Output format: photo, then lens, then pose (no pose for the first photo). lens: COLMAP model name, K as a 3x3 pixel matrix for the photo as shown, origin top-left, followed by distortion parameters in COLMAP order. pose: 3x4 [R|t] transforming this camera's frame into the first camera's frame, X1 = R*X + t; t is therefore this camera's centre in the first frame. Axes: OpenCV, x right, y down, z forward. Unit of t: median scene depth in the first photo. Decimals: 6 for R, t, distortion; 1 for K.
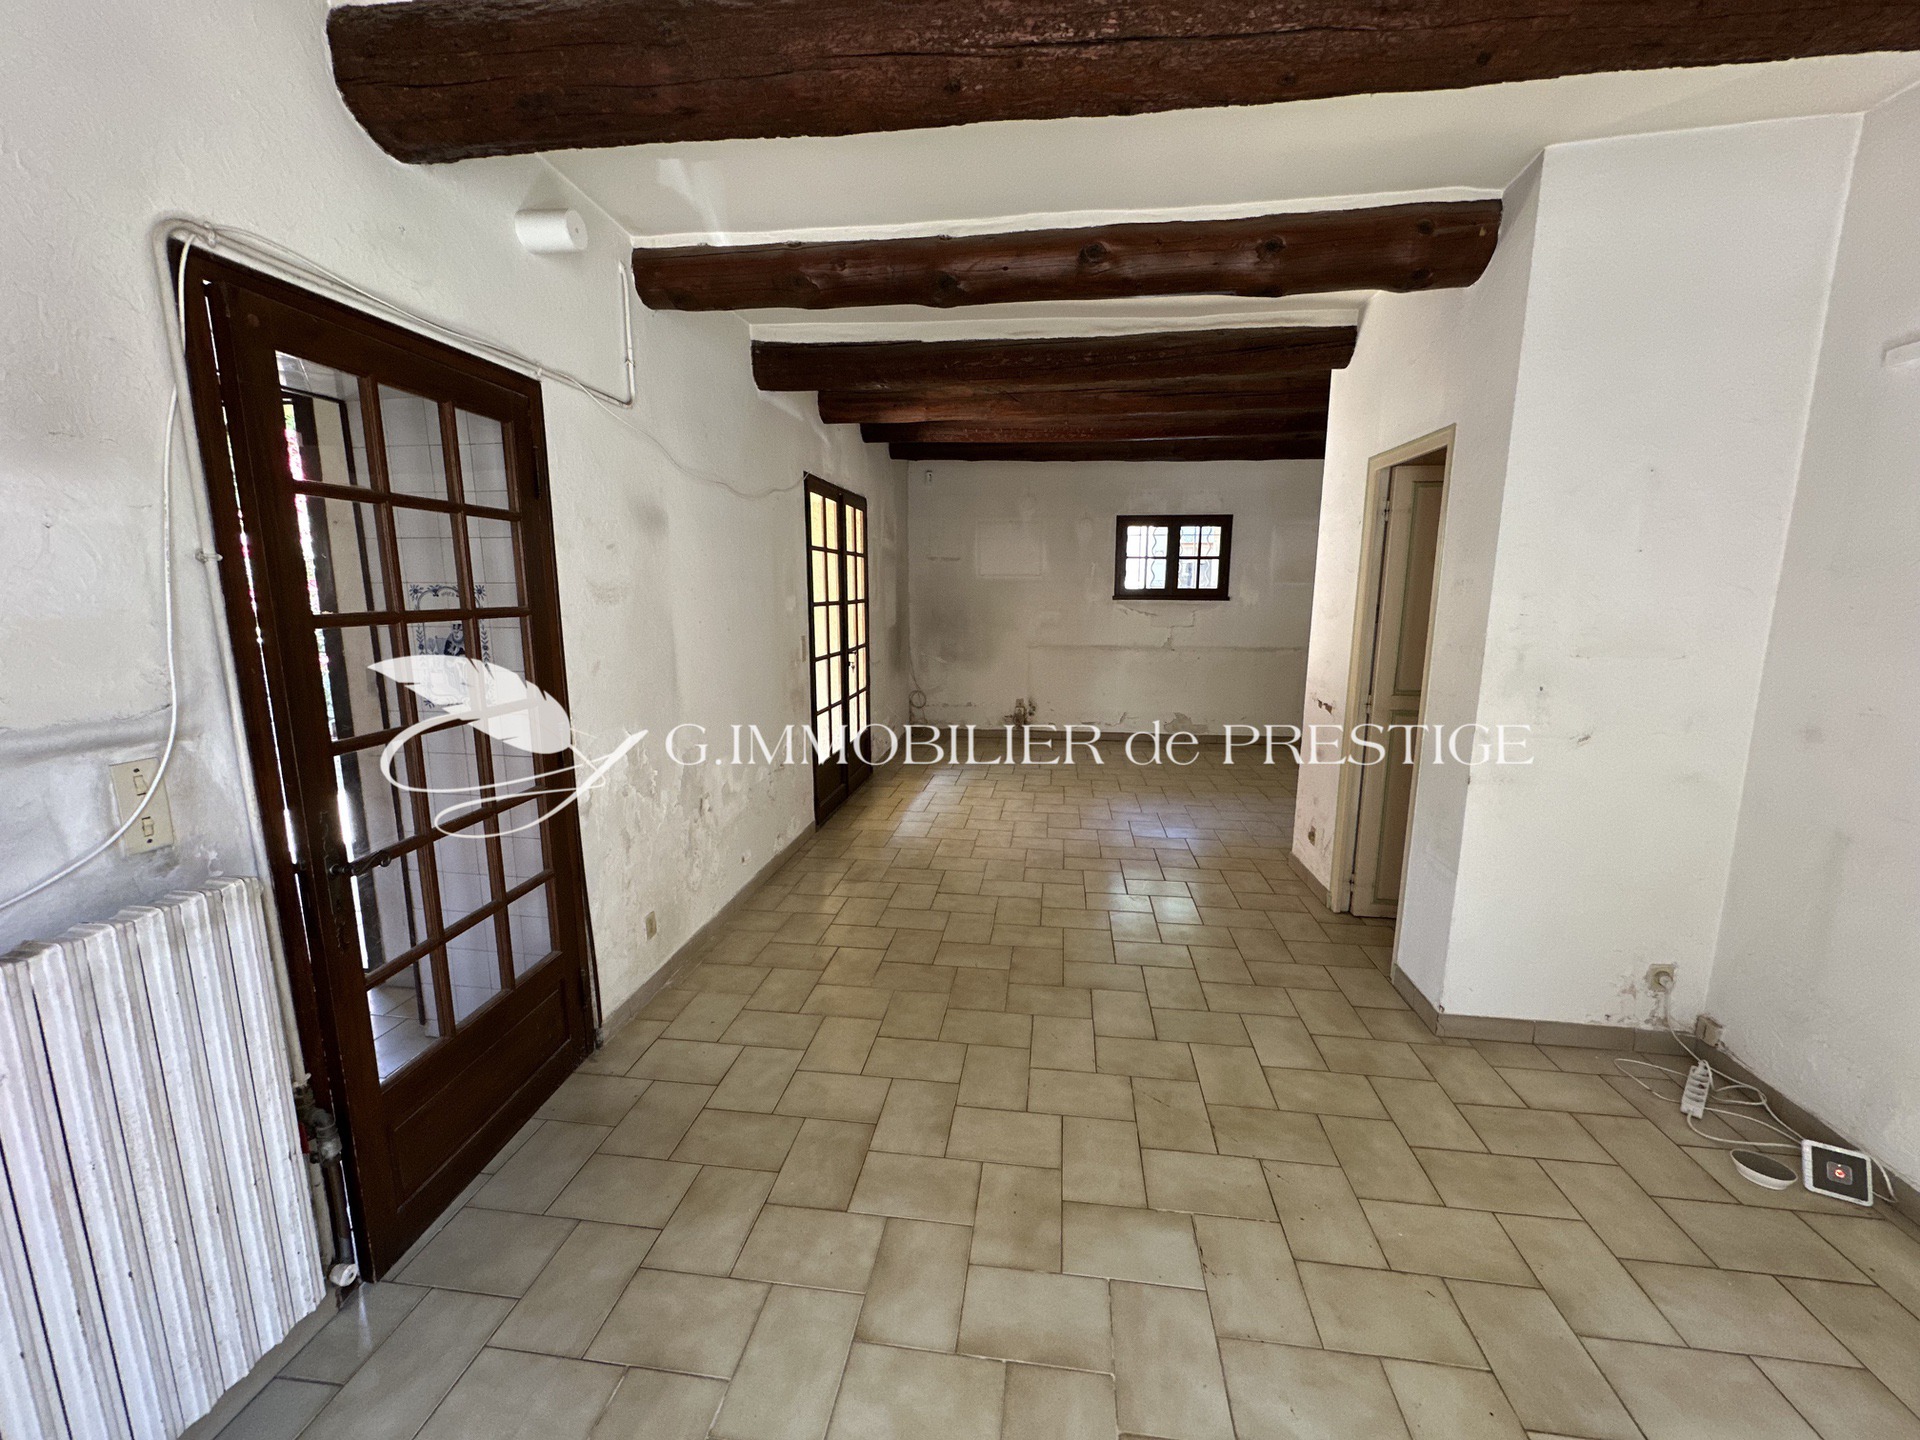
lens RADIAL K [[766.6, 0, 968.5], [0, 766.6, 718.4], [0, 0, 1]] dist [-0.002052, 0.000309]
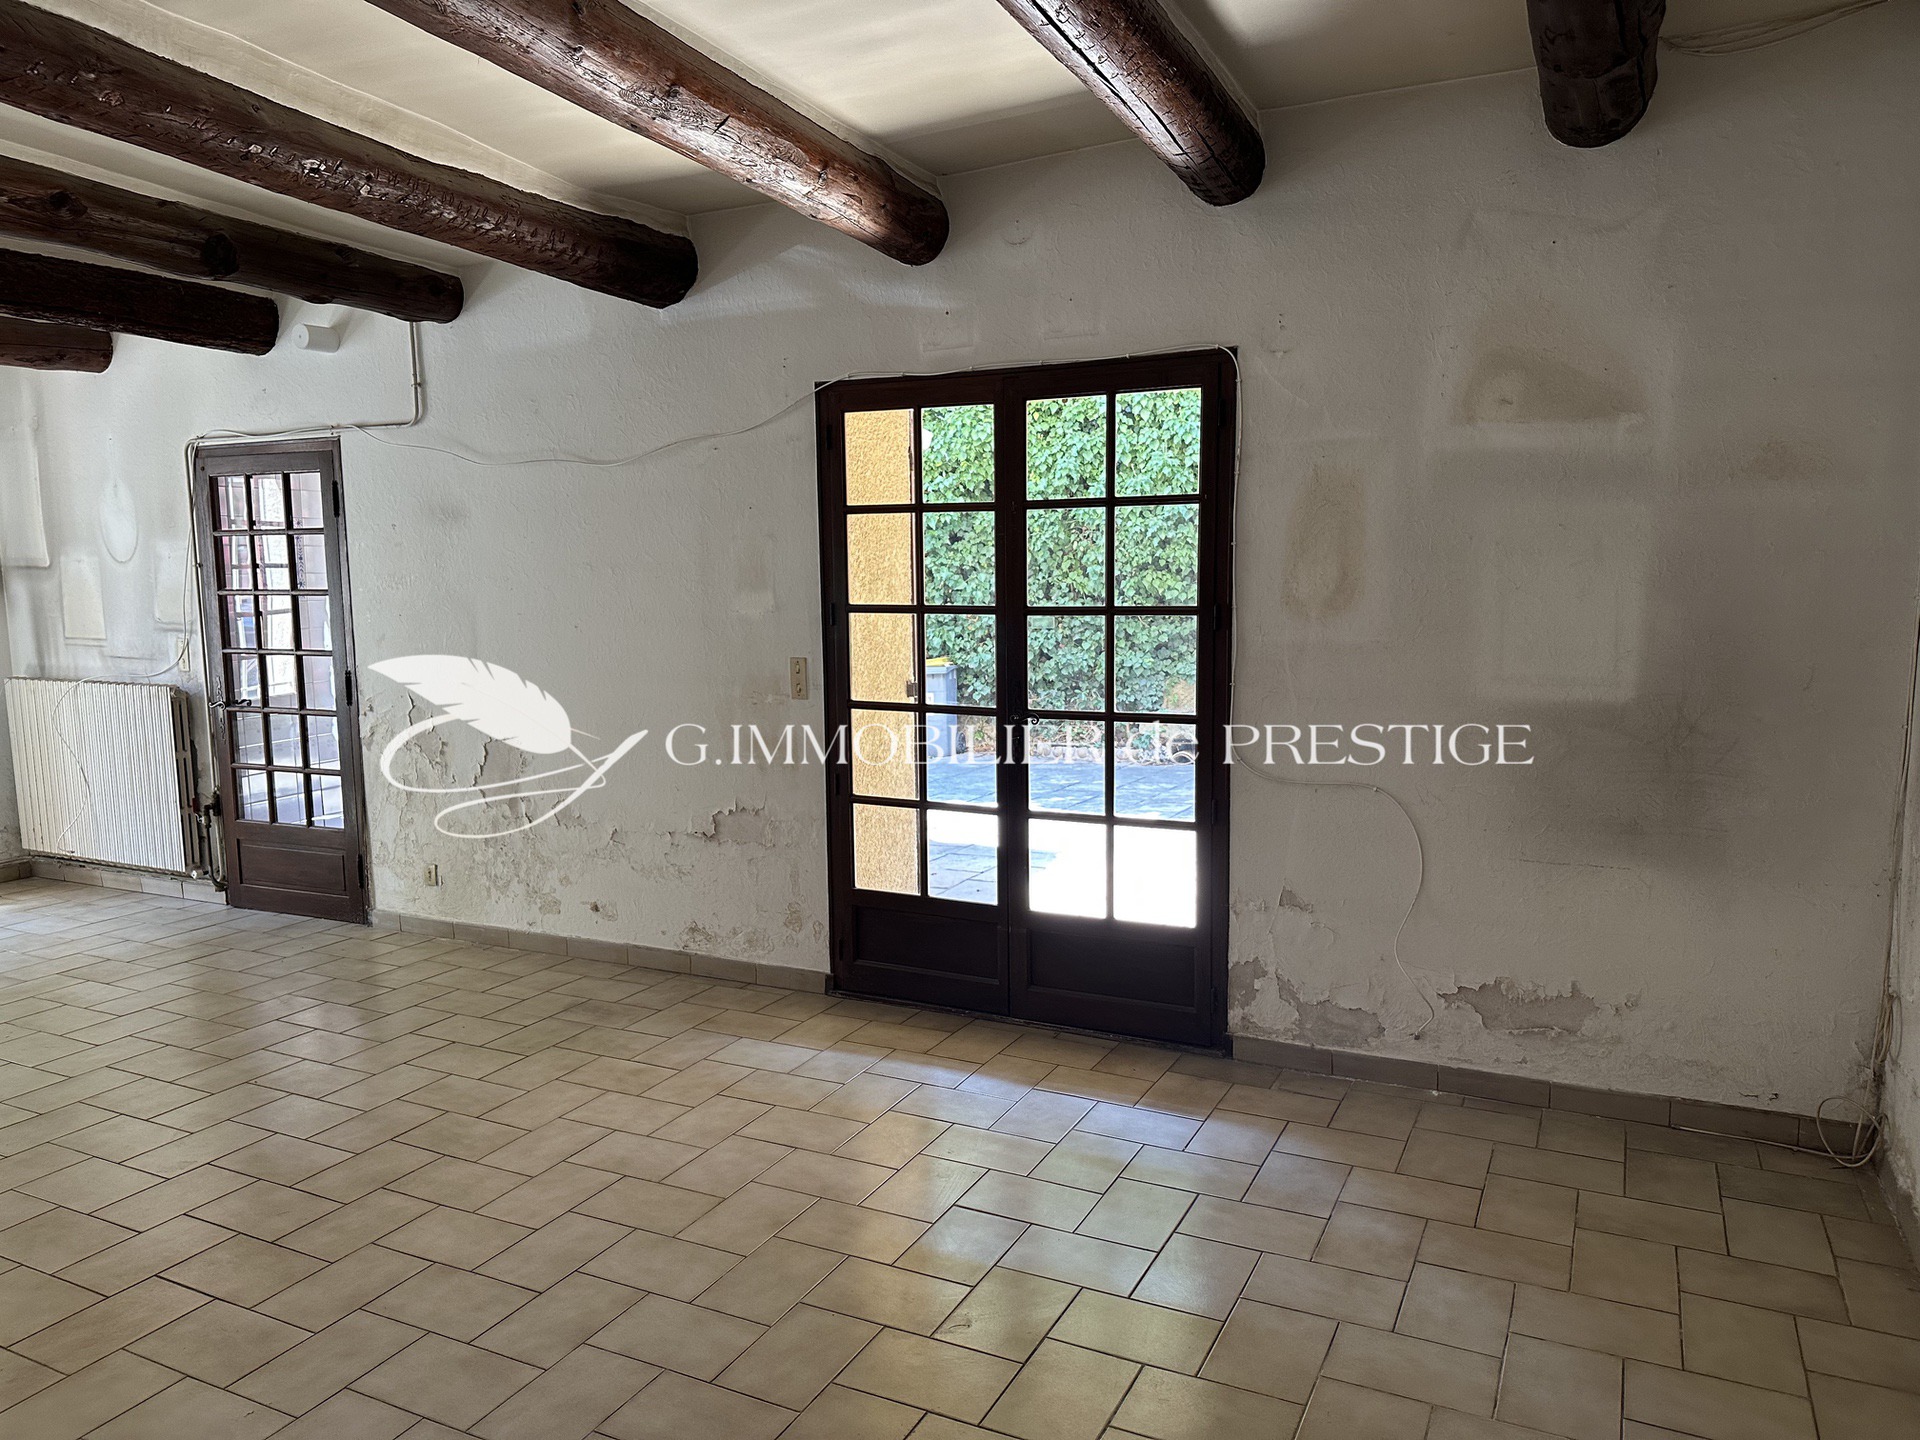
lens RADIAL K [[1342.0, 0, 968.8], [0, 1342.0, 719.7], [0, 0, 1]] dist [0.037814, -0.042437]
pose [[-0.319299, 0.117532, -0.940337, 0.766239], [-0.152334, 0.973009, 0.173342, -0.271622], [0.935330, 0.198593, -0.292777, 1.485444]]
